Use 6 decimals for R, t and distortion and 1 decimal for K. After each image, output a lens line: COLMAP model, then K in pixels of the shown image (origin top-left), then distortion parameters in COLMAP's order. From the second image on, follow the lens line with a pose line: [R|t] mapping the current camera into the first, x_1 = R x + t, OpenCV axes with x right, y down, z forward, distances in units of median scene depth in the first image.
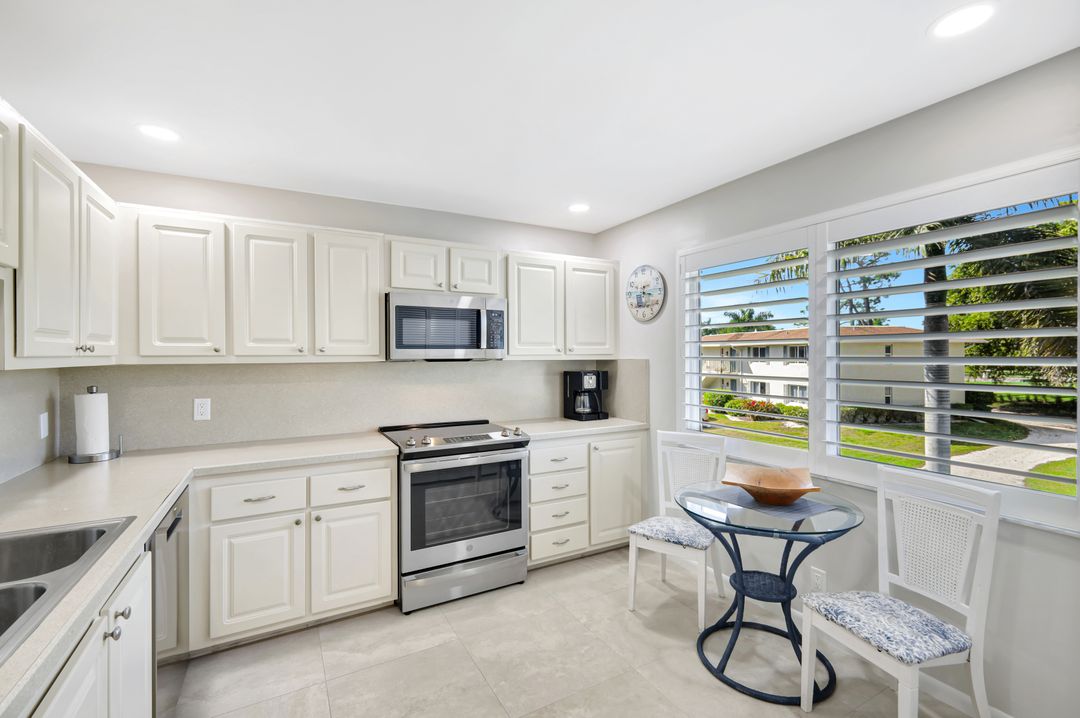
lens RADIAL K [[467.1, 0, 531.5], [0, 467.1, 357.3], [0, 0, 1]] dist [-0.003521, -0.000087]
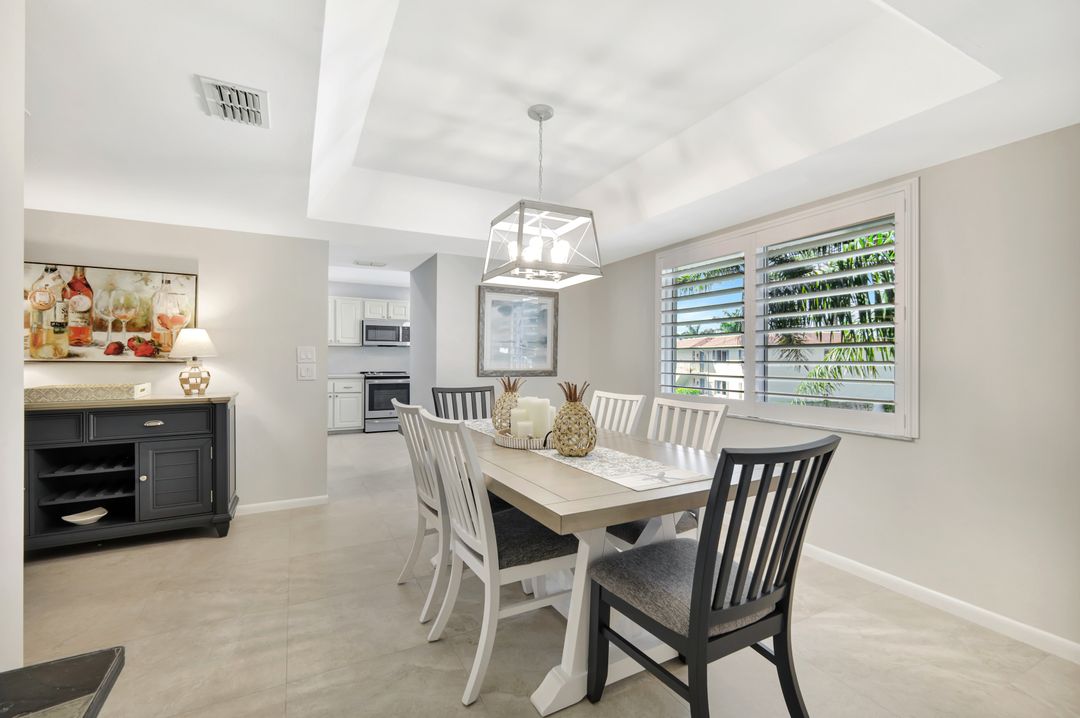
lens RADIAL K [[467.1, 0, 545.7], [0, 467.1, 362.3], [0, 0, 1]] dist [-0.003521, -0.000087]
pose [[0.999637, 0.007084, -0.025985, 0.828243], [-0.007072, 0.999975, 0.000562, 0.096628], [0.025988, -0.000378, 0.999662, -1.689933]]
